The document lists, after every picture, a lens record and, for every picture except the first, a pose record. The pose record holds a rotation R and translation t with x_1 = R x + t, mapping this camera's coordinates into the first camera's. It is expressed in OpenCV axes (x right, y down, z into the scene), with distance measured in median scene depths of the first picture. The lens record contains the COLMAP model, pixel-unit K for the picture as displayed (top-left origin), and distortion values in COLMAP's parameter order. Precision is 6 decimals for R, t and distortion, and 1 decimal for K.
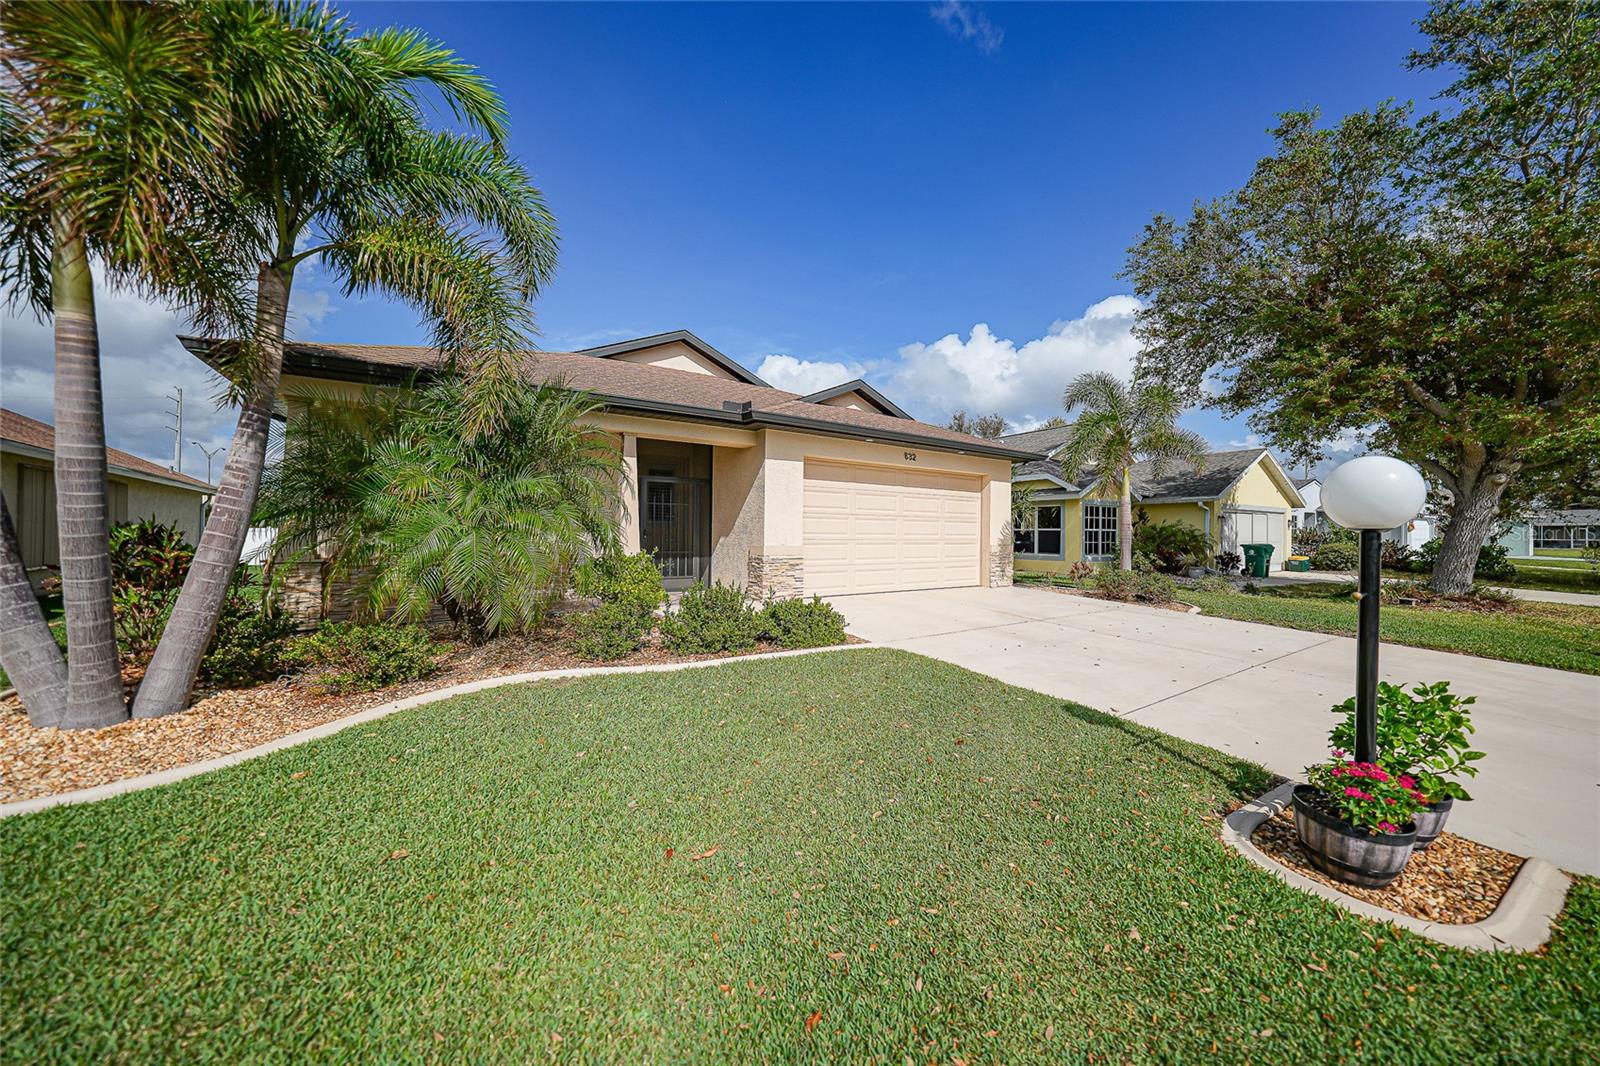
lens RADIAL K [[576.0, 0, 802.7], [0, 576.0, 533.1], [0, 0, 1]] dist [-0.026789, 0.005332]
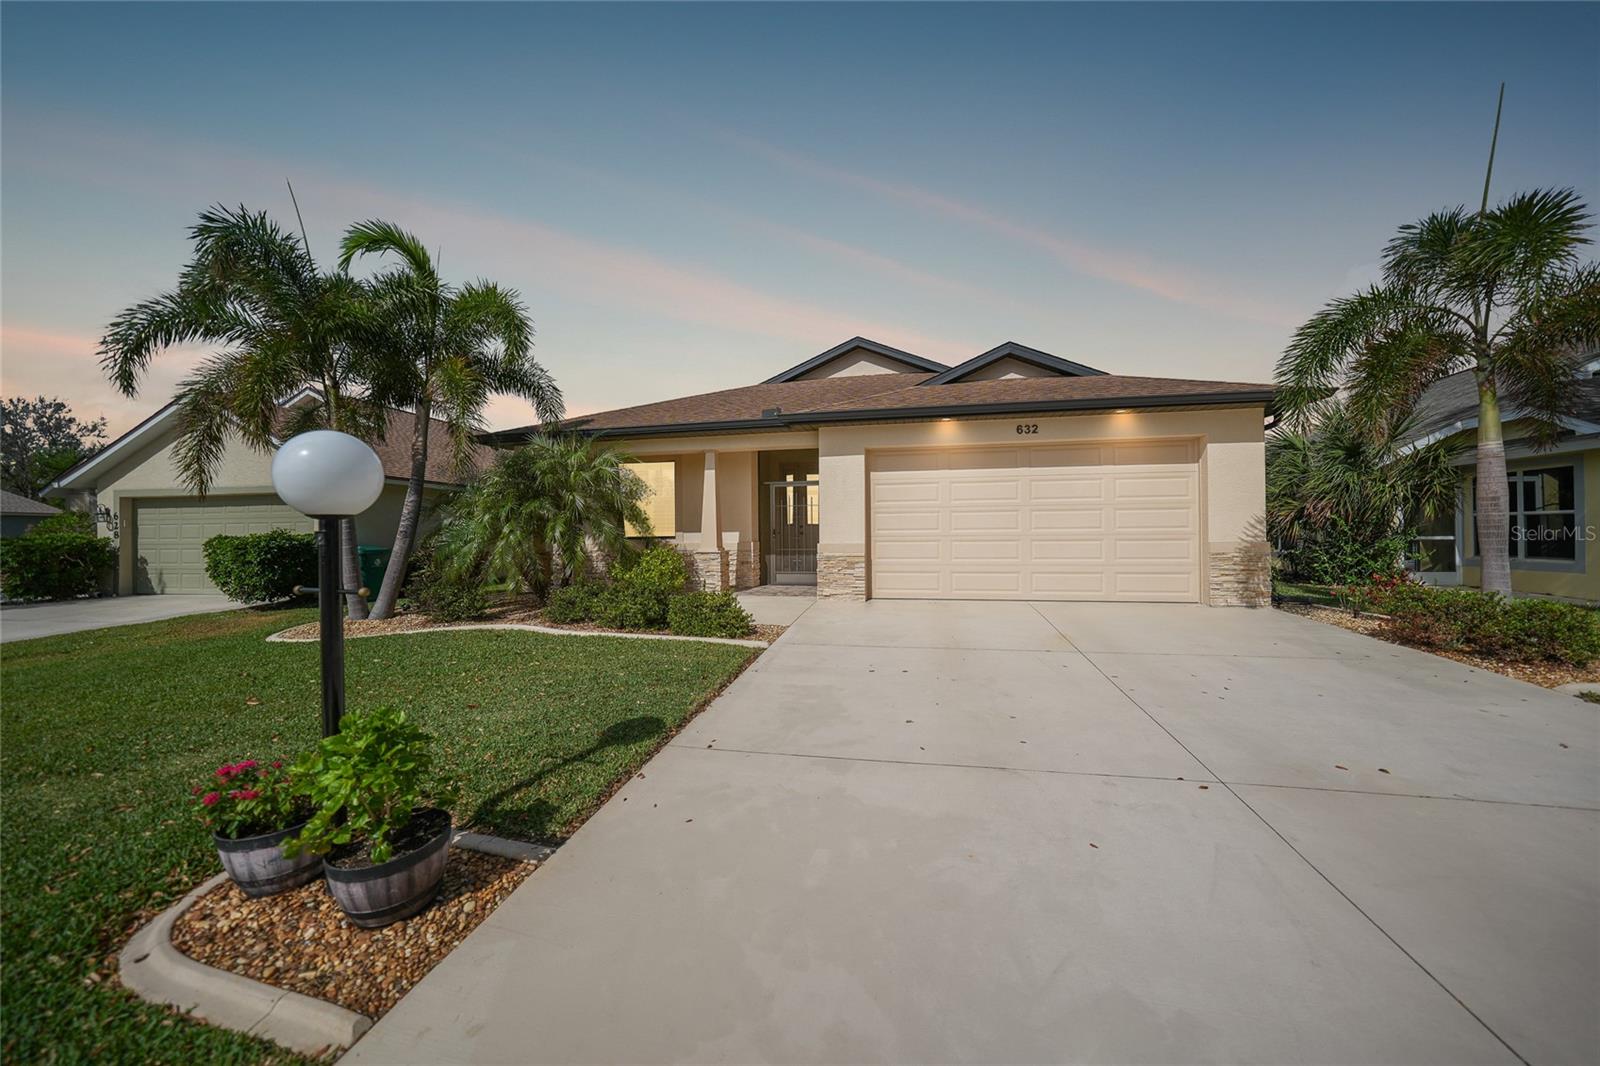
lens RADIAL K [[576.0, 0, 803.3], [0, 576.0, 530.5], [0, 0, 1]] dist [-0.026789, 0.005332]
pose [[0.672540, -0.018379, -0.739833, 0.507901], [0.015380, 0.999823, -0.010856, 0.008137], [0.739901, -0.004078, 0.672703, 0.226045]]
